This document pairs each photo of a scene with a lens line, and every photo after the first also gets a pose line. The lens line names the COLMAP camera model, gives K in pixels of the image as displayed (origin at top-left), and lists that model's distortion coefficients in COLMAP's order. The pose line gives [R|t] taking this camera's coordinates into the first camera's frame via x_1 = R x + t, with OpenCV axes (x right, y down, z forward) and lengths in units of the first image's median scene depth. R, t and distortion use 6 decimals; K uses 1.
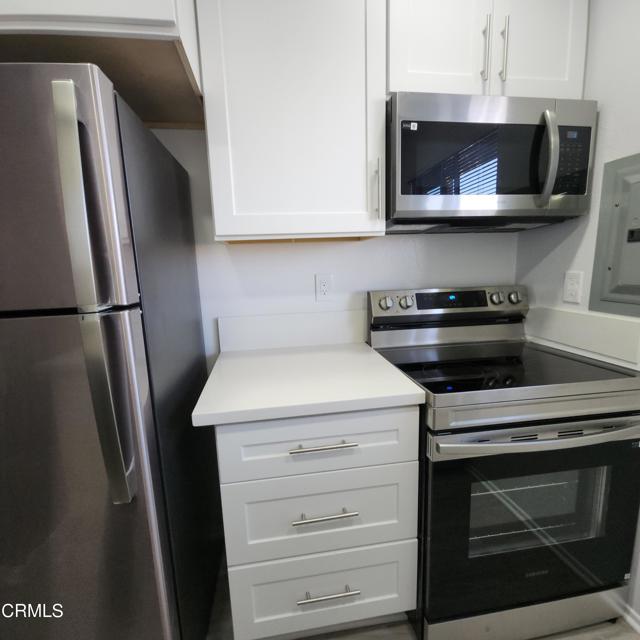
lens RADIAL K [[348.2, 0, 322.3], [0, 348.2, 314.3], [0, 0, 1]] dist [-0.006434, 0.003616]
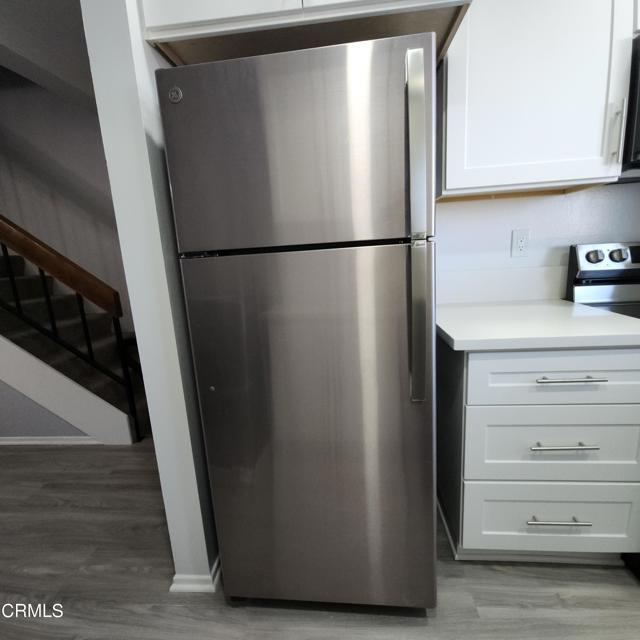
lens RADIAL K [[348.2, 0, 316.9], [0, 348.2, 317.0], [0, 0, 1]] dist [-0.006434, 0.003616]
pose [[0.970227, 0.021620, -0.241232, -0.450448], [-0.011237, 0.998954, 0.044335, 0.138609], [0.241938, -0.040304, 0.969454, -0.188722]]
